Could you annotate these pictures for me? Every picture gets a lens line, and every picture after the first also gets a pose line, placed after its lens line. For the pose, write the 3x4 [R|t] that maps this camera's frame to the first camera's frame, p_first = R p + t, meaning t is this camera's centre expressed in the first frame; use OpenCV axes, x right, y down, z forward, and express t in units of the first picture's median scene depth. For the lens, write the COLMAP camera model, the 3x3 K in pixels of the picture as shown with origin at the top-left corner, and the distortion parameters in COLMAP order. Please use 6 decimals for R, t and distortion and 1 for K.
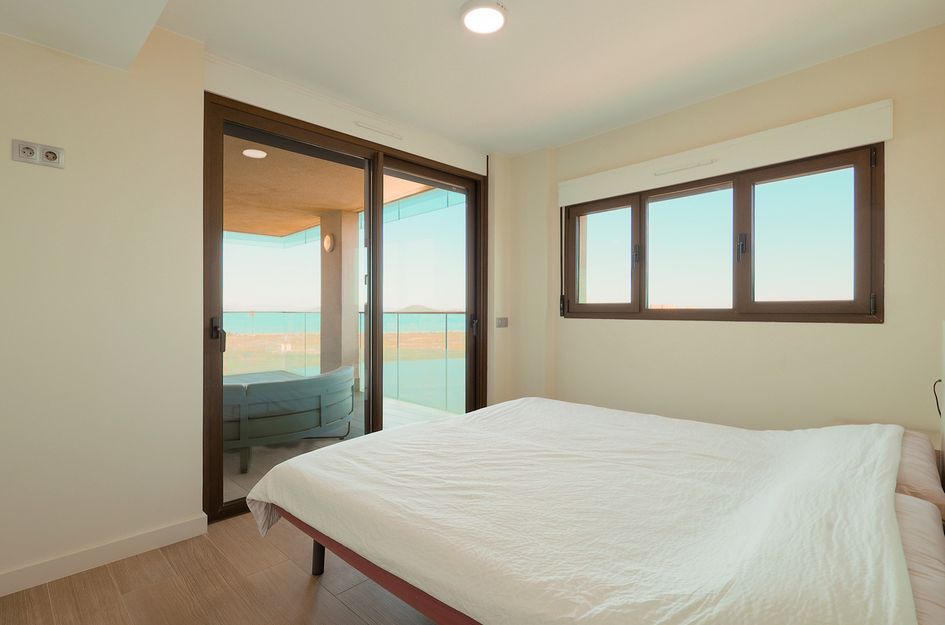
lens RADIAL K [[466.9, 0, 476.6], [0, 466.9, 310.6], [0, 0, 1]] dist [-0.000134, 0.000213]
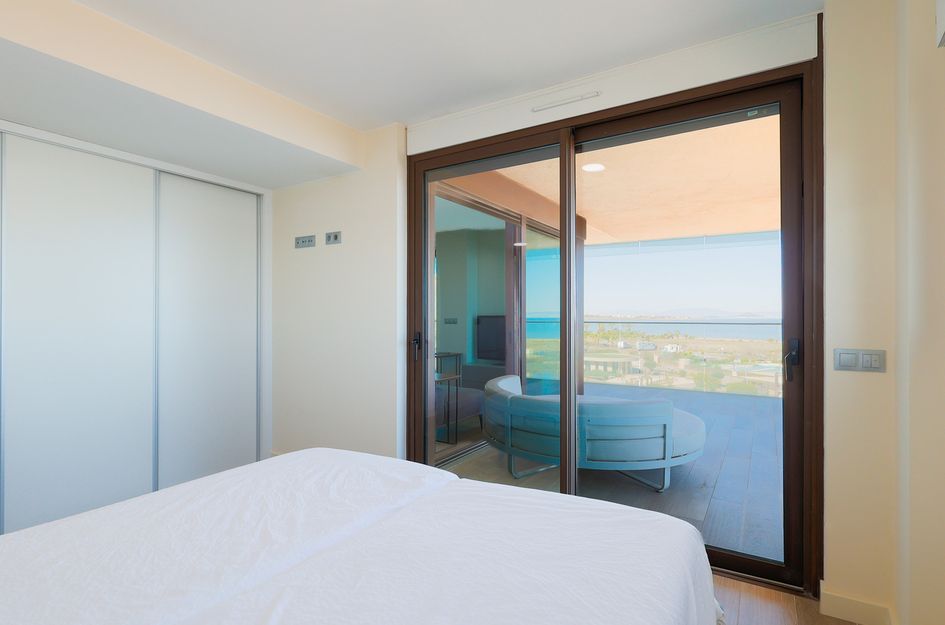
lens RADIAL K [[466.9, 0, 476.6], [0, 466.9, 310.6], [0, 0, 1]] dist [-0.000134, 0.000213]
pose [[0.183920, -0.008883, -0.982901, 0.520524], [-0.002651, 0.999951, -0.009533, -0.021450], [0.982938, 0.004359, 0.183888, 0.678642]]
